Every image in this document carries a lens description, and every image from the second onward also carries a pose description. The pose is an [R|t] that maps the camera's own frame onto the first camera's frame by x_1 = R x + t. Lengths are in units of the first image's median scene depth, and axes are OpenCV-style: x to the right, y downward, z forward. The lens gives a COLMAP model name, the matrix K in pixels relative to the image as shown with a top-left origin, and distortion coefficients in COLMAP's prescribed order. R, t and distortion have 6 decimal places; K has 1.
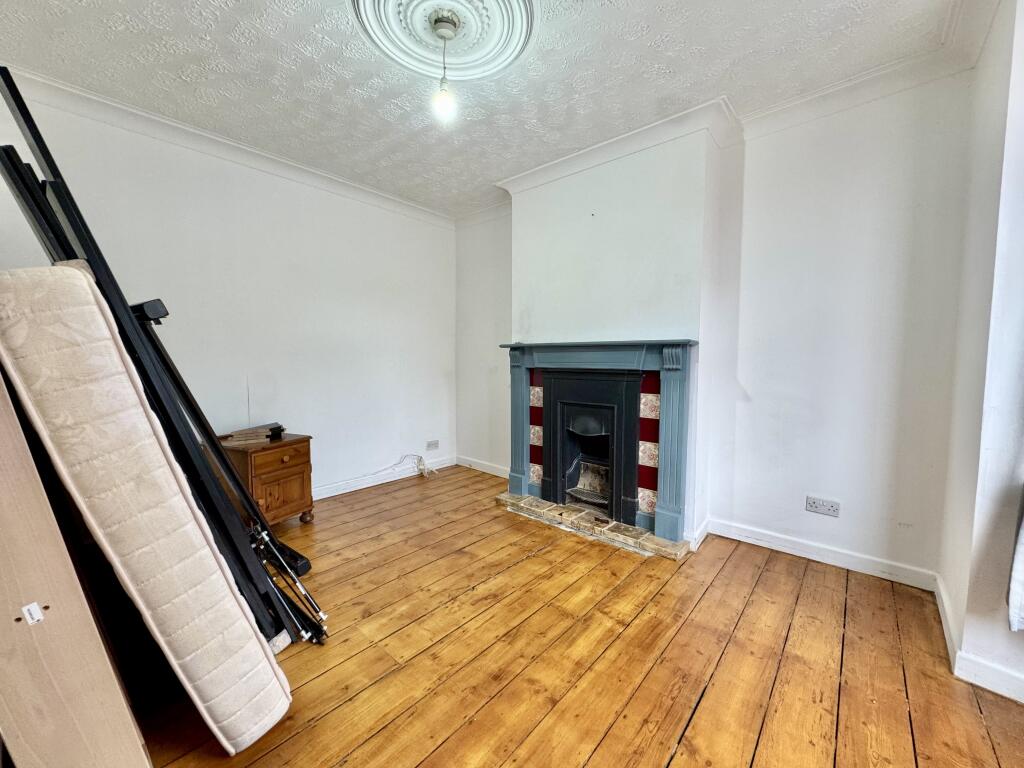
lens RADIAL K [[409.5, 0, 511.3], [0, 409.5, 381.9], [0, 0, 1]] dist [0.000722, -0.000031]
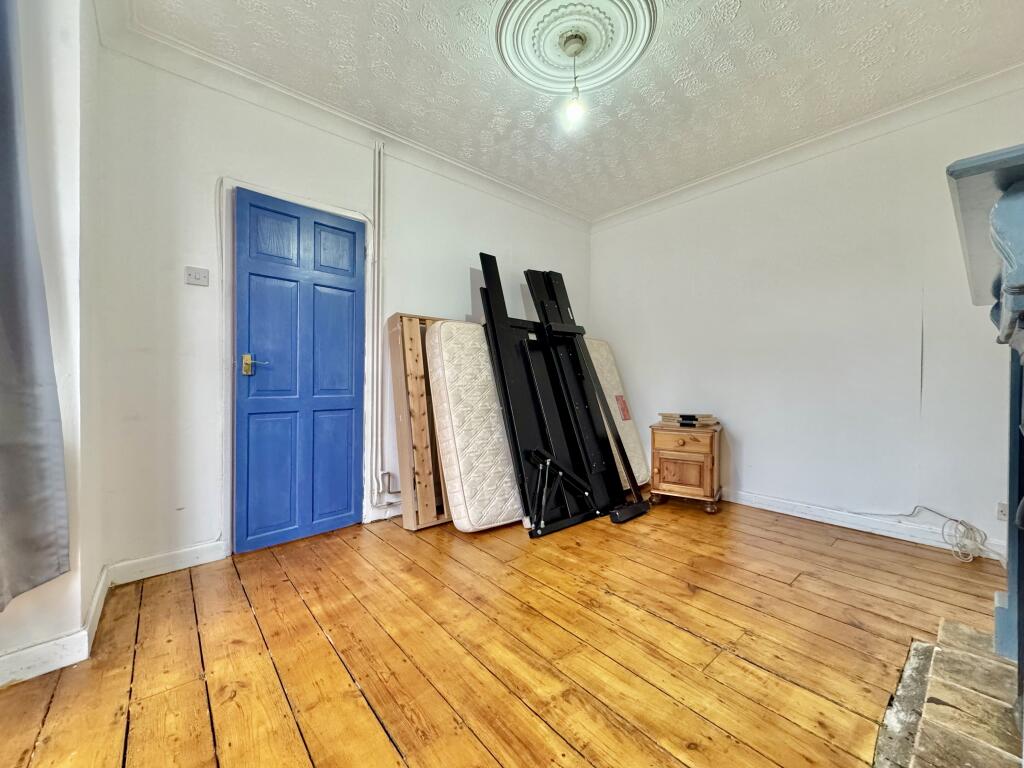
lens RADIAL K [[409.5, 0, 511.9], [0, 409.5, 384.3], [0, 0, 1]] dist [0.000722, -0.000031]
pose [[-0.156177, 0.003561, -0.987723, 0.919288], [-0.061776, 0.998001, 0.013366, 0.055998], [0.985795, 0.063105, -0.155645, 1.004869]]
